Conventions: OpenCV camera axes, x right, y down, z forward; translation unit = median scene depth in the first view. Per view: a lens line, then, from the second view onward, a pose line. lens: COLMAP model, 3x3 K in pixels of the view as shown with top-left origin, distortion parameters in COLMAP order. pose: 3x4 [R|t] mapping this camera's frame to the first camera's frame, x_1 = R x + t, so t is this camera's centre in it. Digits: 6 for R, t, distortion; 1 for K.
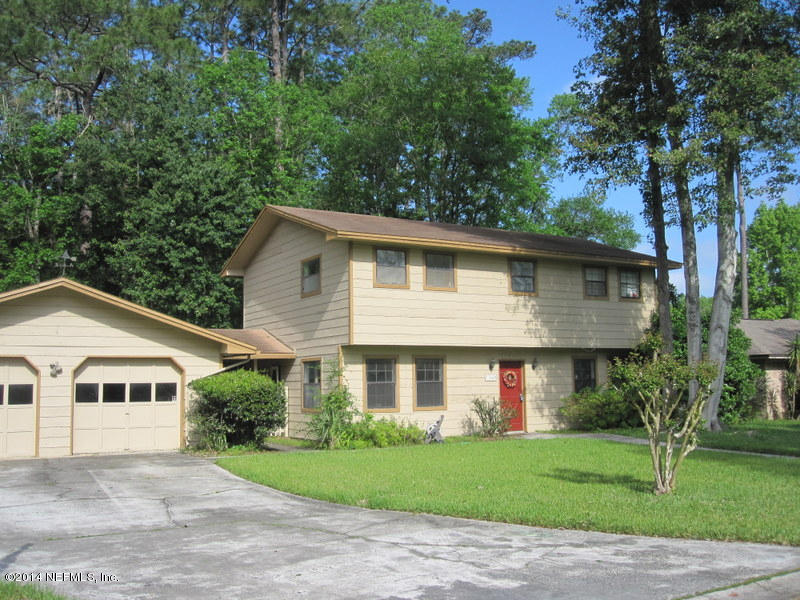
lens RADIAL K [[776.7, 0, 400.4], [0, 776.7, 298.7], [0, 0, 1]] dist [-0.071077, 0.000000]
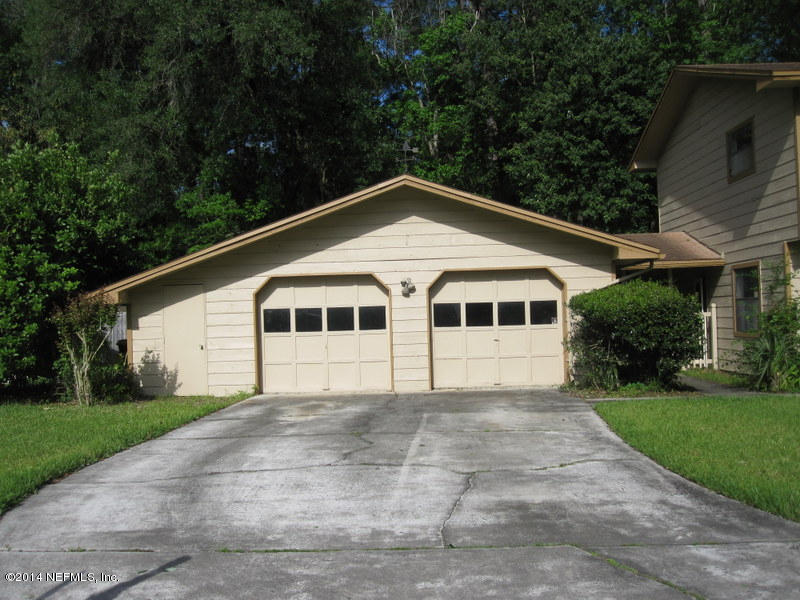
lens RADIAL K [[776.7, 0, 402.0], [0, 776.7, 304.6], [0, 0, 1]] dist [-0.071077, 0.000000]
pose [[0.844271, -0.016606, -0.535659, -0.003308], [0.073823, 0.993595, 0.085552, 0.033753], [0.530807, -0.111773, 0.840090, 0.252759]]
